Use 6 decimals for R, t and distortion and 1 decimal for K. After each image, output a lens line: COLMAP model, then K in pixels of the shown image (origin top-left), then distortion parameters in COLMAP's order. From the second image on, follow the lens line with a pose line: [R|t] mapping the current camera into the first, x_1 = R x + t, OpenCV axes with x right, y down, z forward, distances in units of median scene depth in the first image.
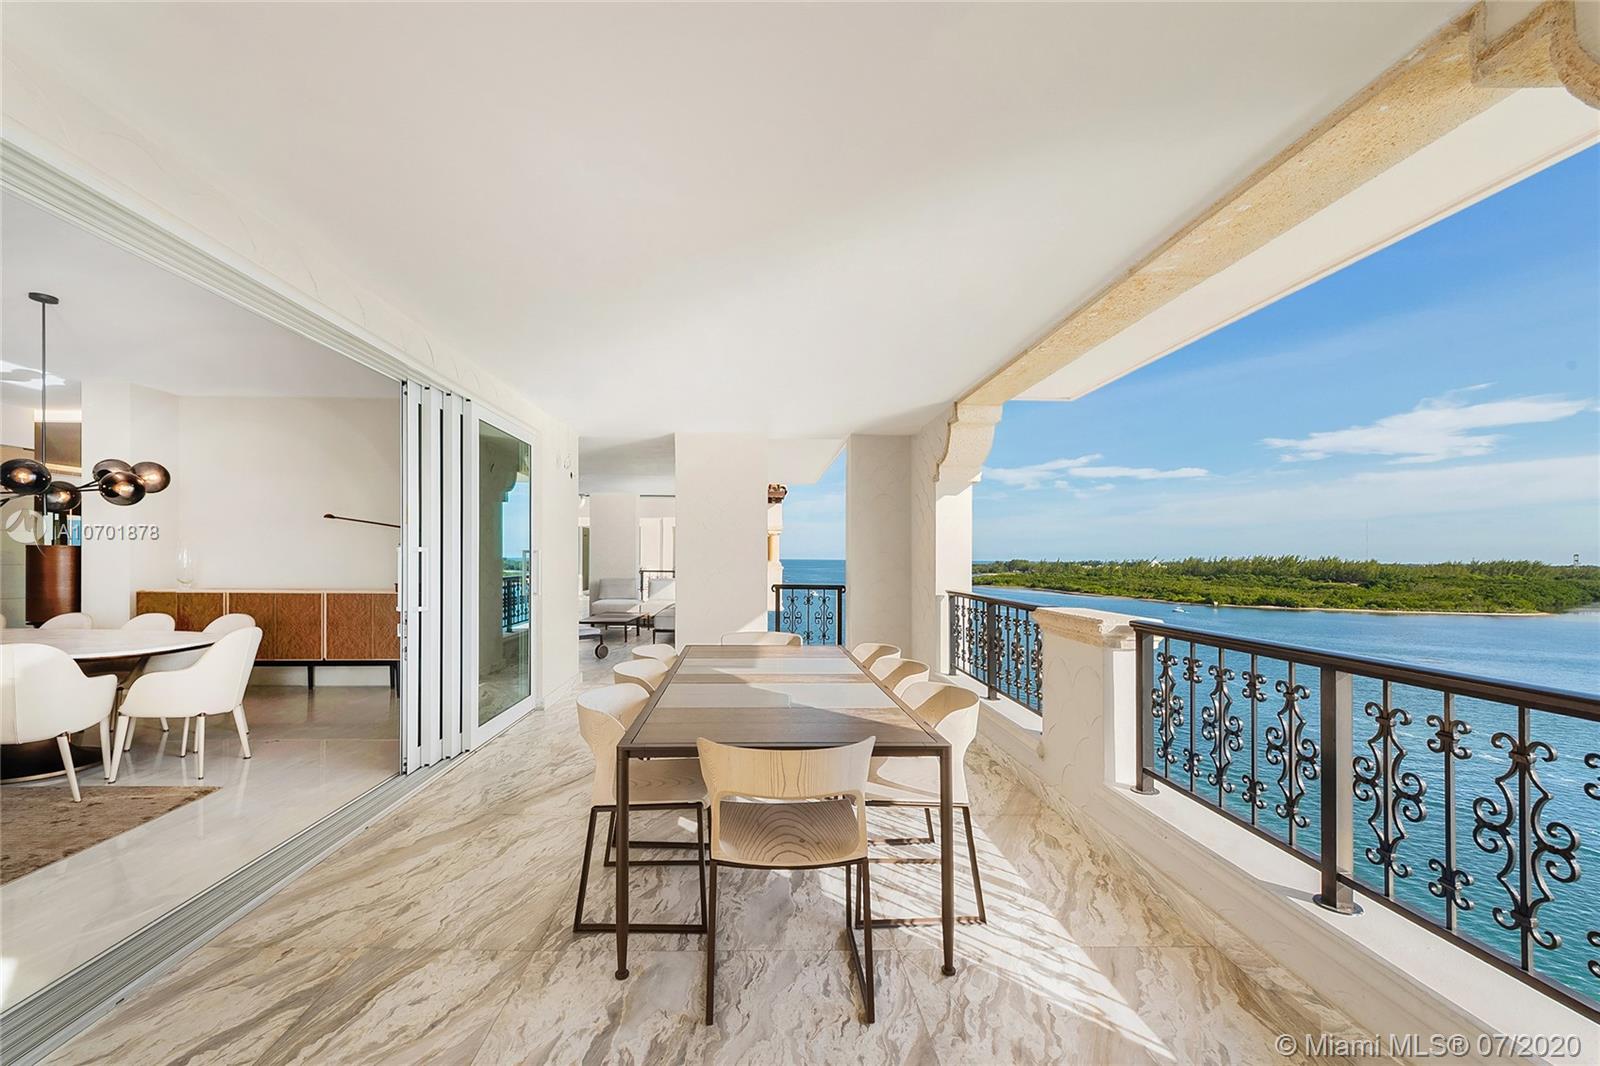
lens RADIAL K [[639.4, 0, 768.2], [0, 639.4, 561.2], [0, 0, 1]] dist [0.010348, -0.000696]
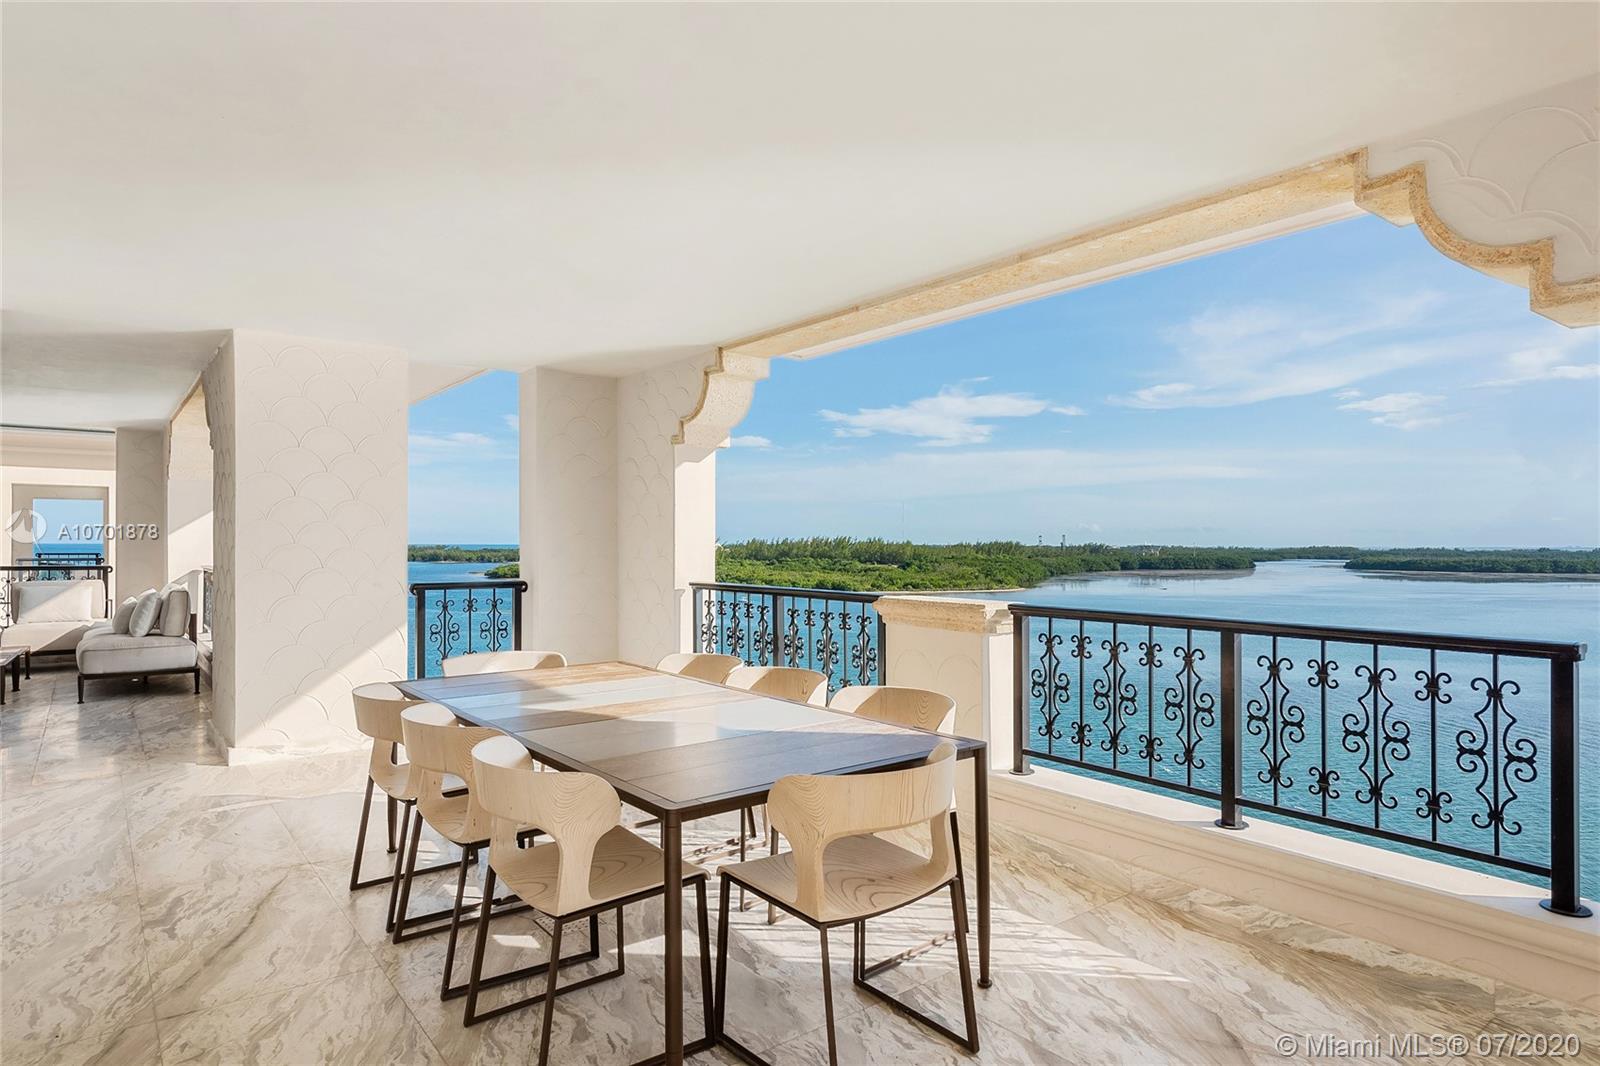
lens RADIAL K [[888.0, 0, 790.7], [0, 888.0, 545.6], [0, 0, 1]] dist [0.020084, -0.000026]
pose [[0.803829, -0.007316, 0.594816, -0.568901], [0.007063, 0.999971, 0.002754, -0.005166], [-0.594819, 0.001988, 0.803857, 0.095101]]
